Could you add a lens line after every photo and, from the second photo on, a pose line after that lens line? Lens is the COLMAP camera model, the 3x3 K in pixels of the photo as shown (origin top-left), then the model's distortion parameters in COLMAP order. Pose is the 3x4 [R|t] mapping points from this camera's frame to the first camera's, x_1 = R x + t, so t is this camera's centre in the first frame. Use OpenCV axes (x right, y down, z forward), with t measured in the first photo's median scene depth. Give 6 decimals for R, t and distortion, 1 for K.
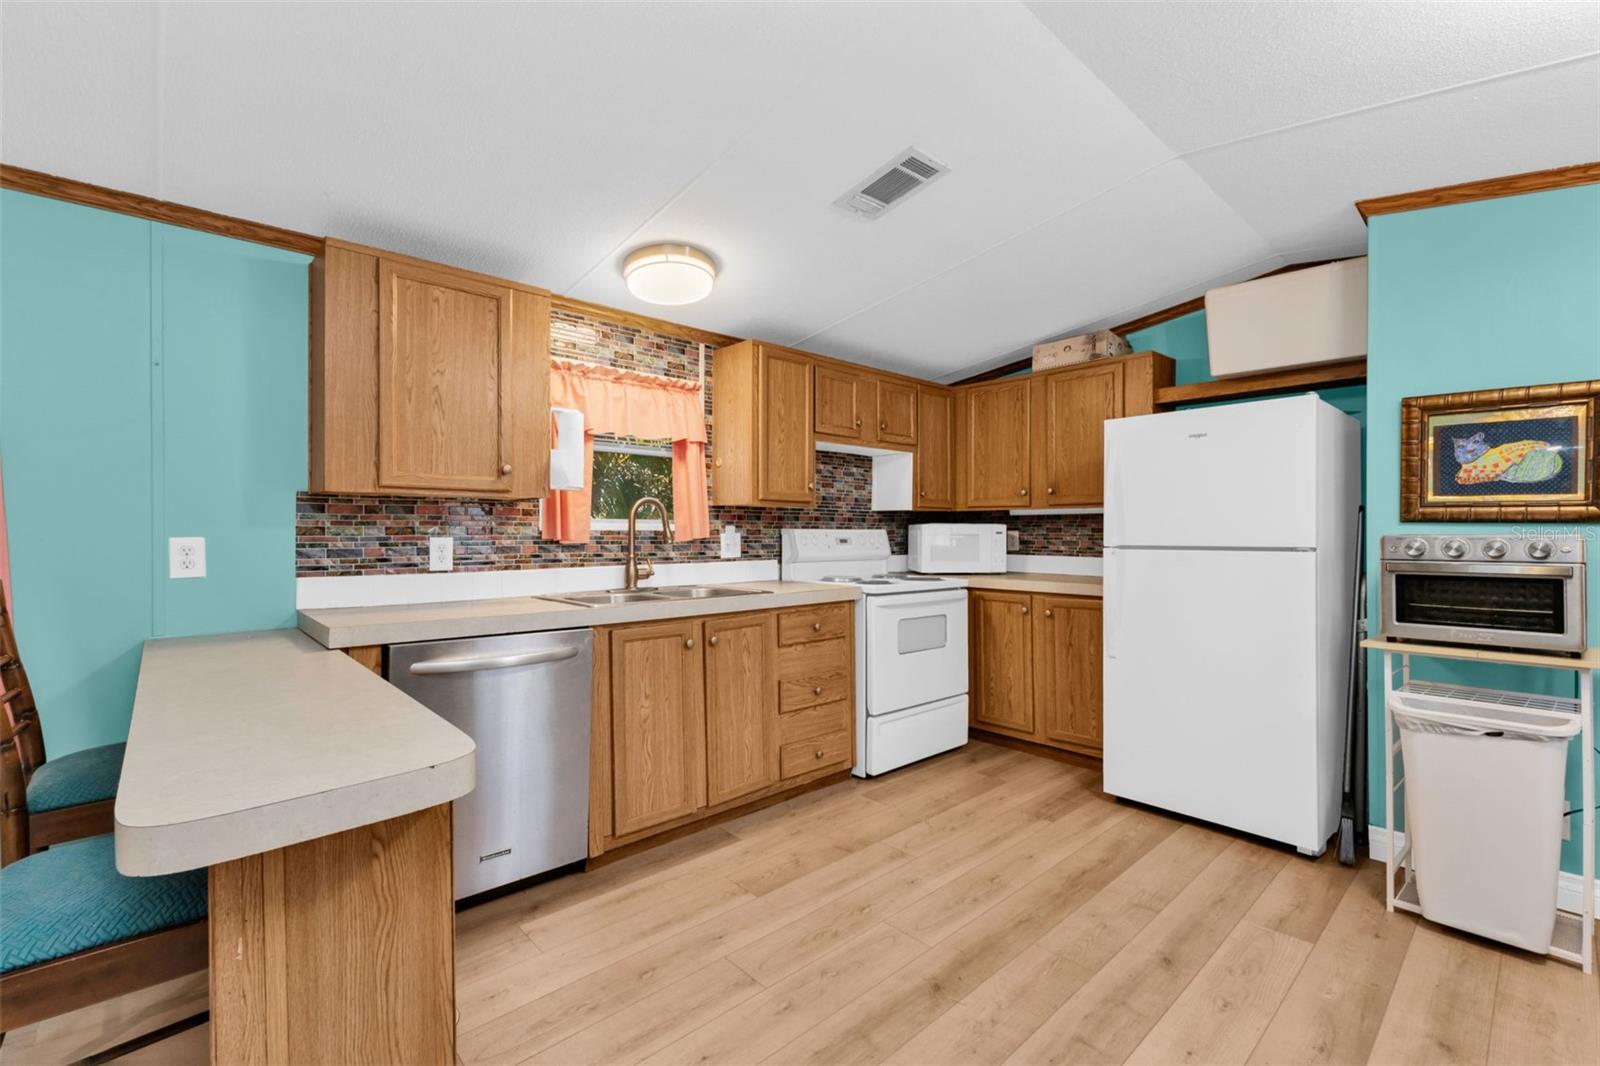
lens RADIAL K [[696.2, 0, 806.0], [0, 696.2, 530.9], [0, 0, 1]] dist [0.001972, 0.000419]
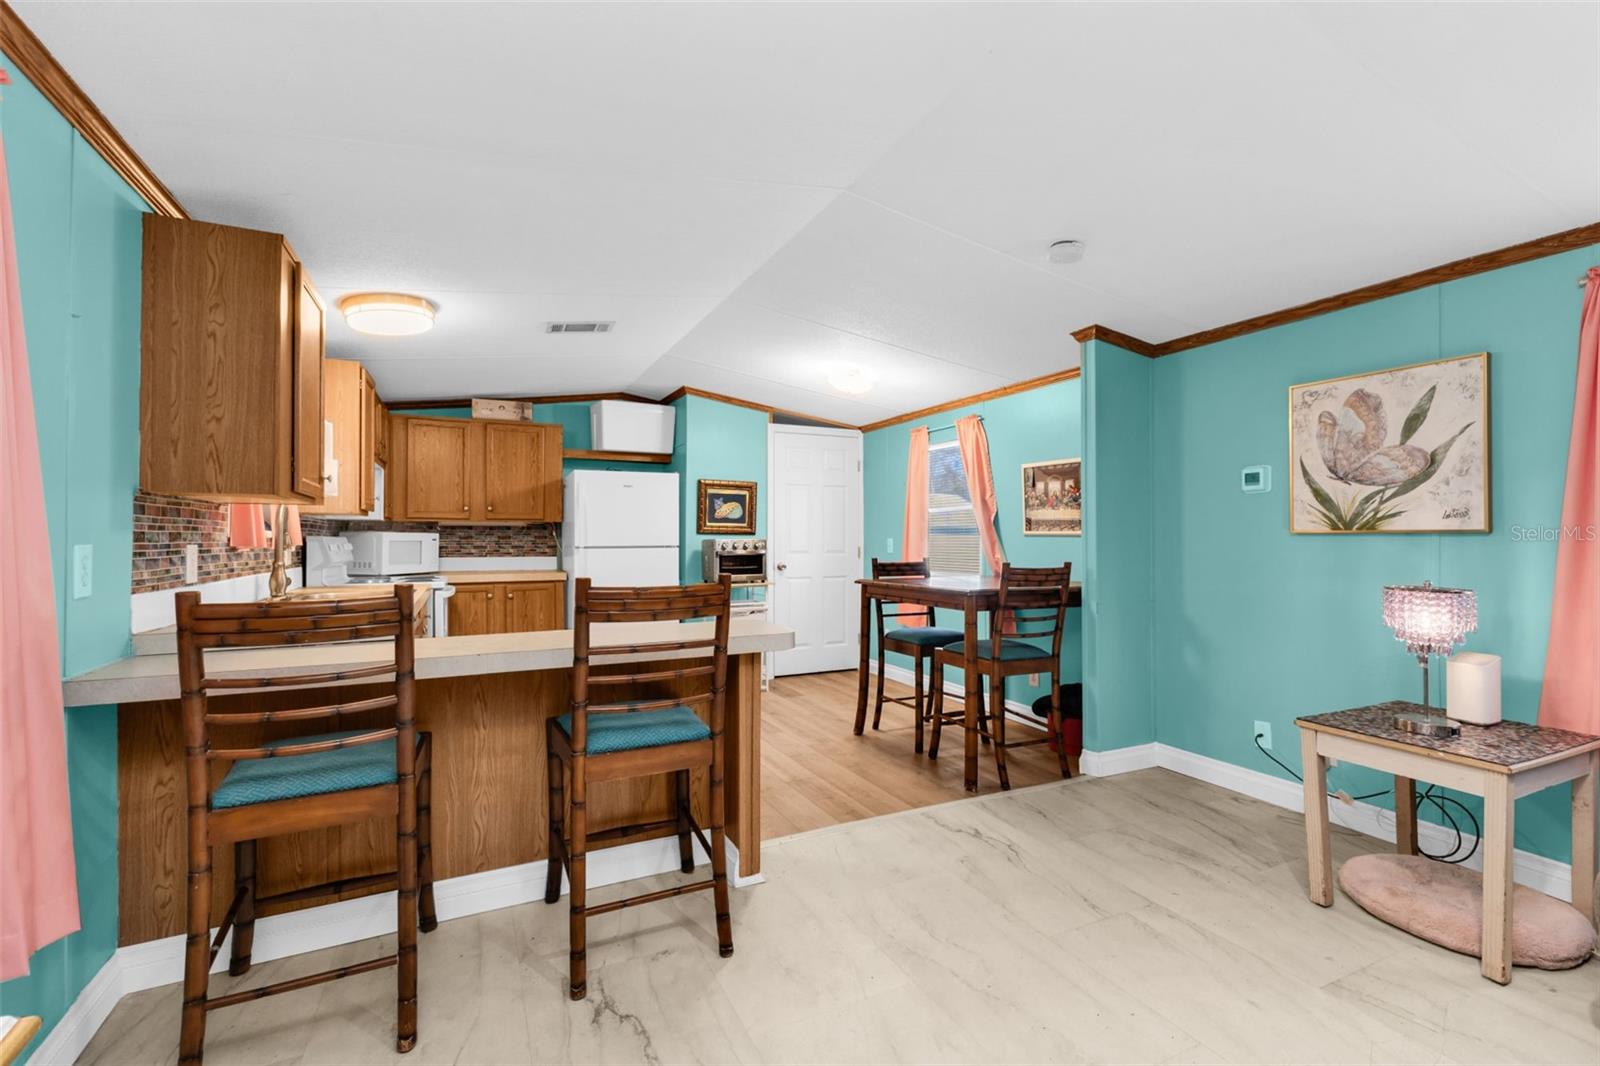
lens RADIAL K [[696.2, 0, 798.6], [0, 696.2, 535.7], [0, 0, 1]] dist [0.001972, 0.000419]
pose [[0.297680, 0.003721, 0.954658, -1.212006], [0.001772, 0.999989, -0.004450, 0.003773], [-0.954664, 0.003017, 0.297670, 0.021123]]
